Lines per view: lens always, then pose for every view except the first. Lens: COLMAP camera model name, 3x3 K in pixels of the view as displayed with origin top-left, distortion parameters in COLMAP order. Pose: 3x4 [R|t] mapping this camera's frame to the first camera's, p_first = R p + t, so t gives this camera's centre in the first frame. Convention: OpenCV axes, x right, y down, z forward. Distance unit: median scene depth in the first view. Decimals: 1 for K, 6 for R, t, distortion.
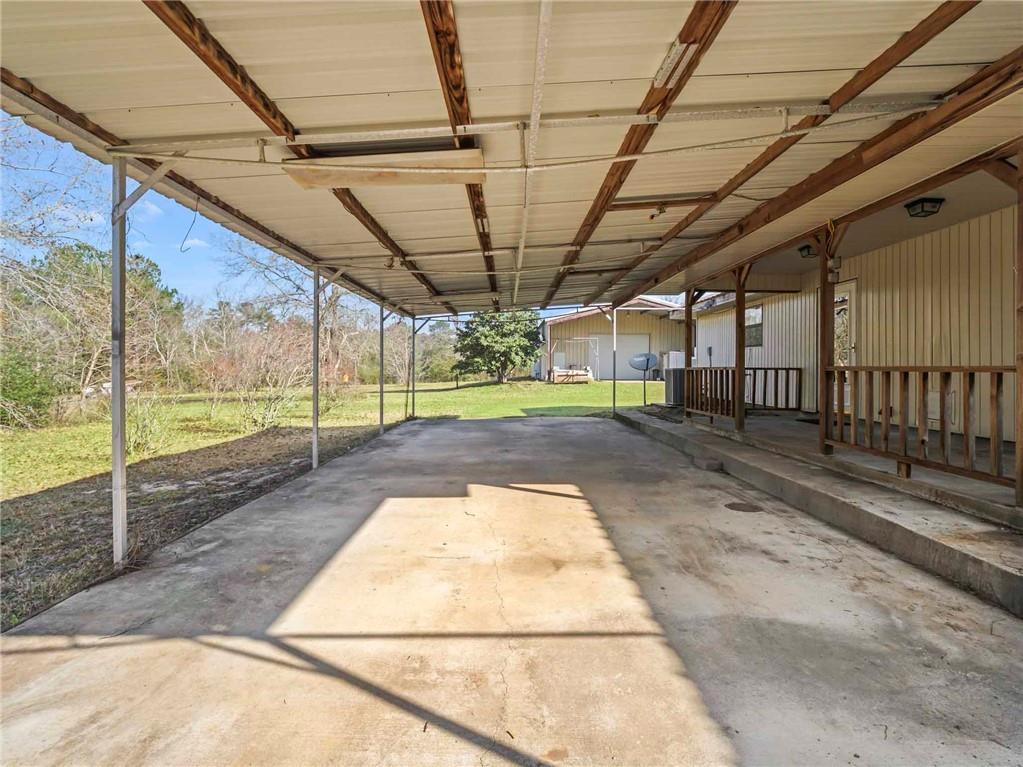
lens RADIAL K [[500.2, 0, 514.0], [0, 500.2, 362.7], [0, 0, 1]] dist [-0.005234, -0.000989]
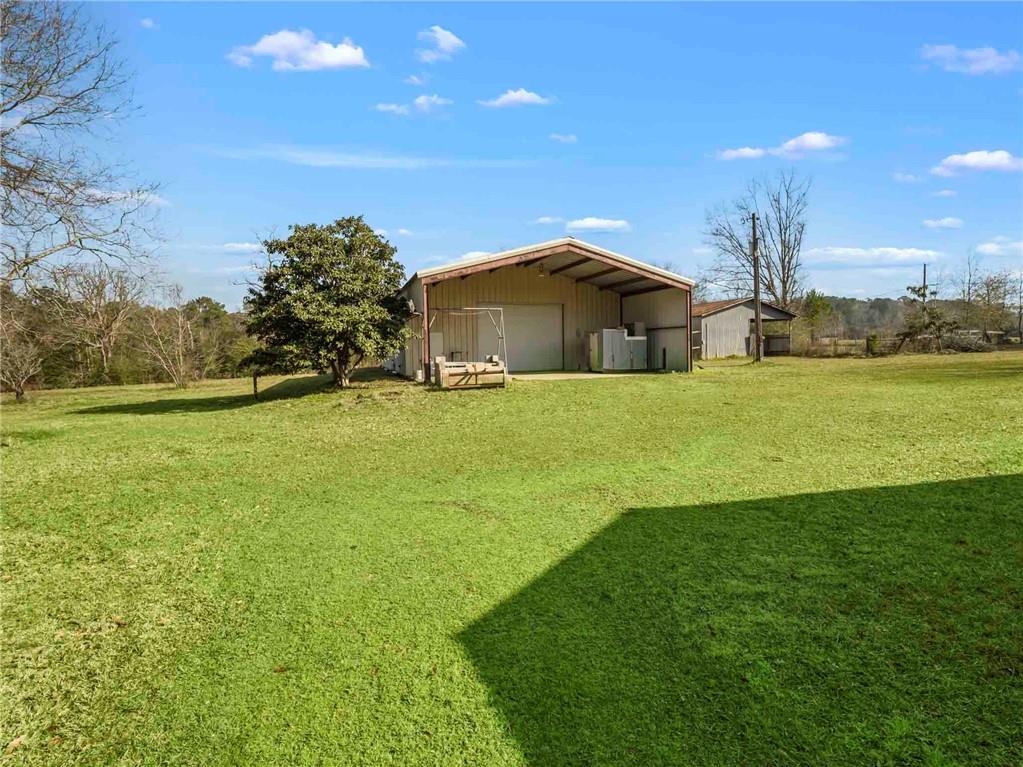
lens RADIAL K [[500.2, 0, 514.0], [0, 500.2, 362.7], [0, 0, 1]] dist [-0.005234, -0.000989]
pose [[0.949698, -0.030172, 0.311709, -0.013515], [0.017887, 0.998949, 0.042195, -0.008167], [-0.312655, -0.034497, 0.949240, 0.424761]]
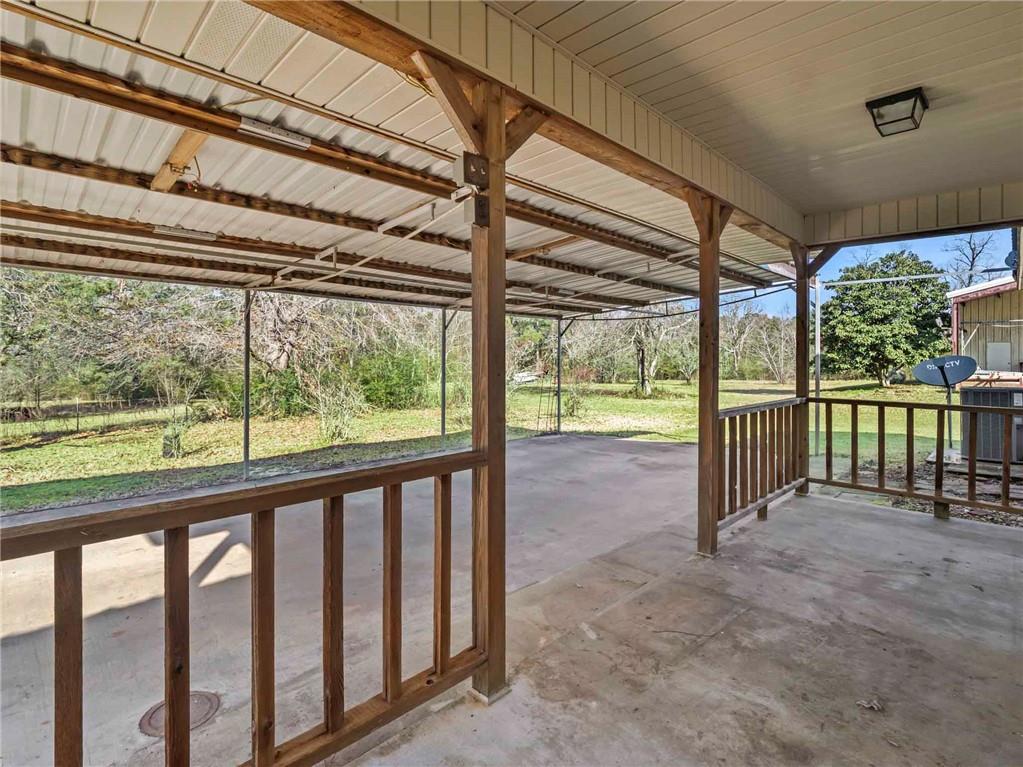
lens RADIAL K [[500.2, 0, 514.0], [0, 500.2, 362.7], [0, 0, 1]] dist [-0.005234, -0.000989]
pose [[0.697640, 0.007784, -0.716407, 0.134471], [0.005963, 0.999843, 0.016670, -0.010337], [0.716424, -0.015902, 0.697484, 0.112681]]
